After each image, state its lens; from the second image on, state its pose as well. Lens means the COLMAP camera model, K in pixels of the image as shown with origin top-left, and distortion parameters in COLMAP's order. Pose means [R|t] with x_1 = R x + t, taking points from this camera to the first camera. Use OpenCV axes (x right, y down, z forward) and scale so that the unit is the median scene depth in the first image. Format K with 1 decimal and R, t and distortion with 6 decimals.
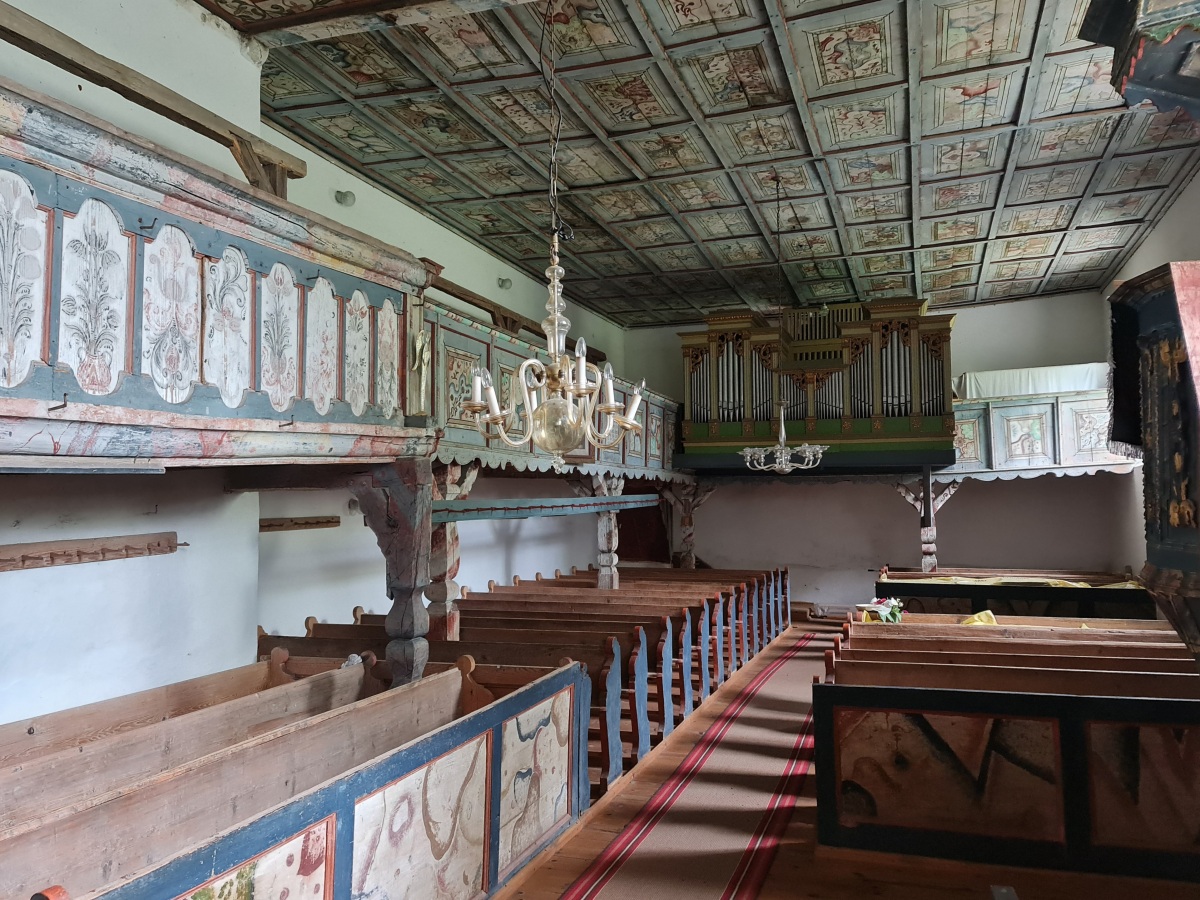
lens RADIAL K [[876.7, 0, 600.0], [0, 876.7, 450.0], [0, 0, 1]] dist [0.001070, 0.000074]
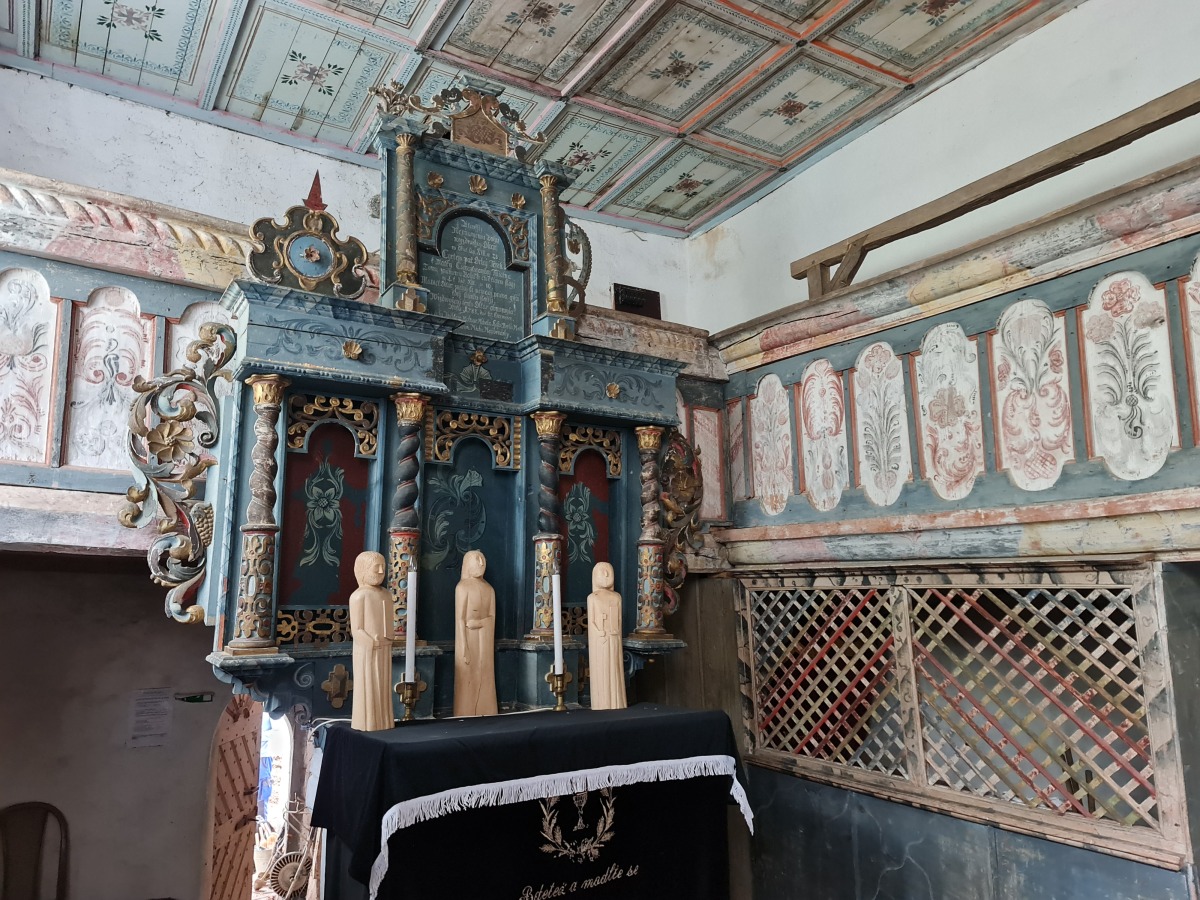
lens RADIAL K [[876.7, 0, 600.0], [0, 876.7, 450.0], [0, 0, 1]] dist [0.001070, 0.000074]
pose [[-0.633521, -0.116808, -0.764857, 0.451436], [0.041010, 0.982080, -0.183950, 0.041992], [0.772638, -0.147903, -0.617378, 1.192285]]
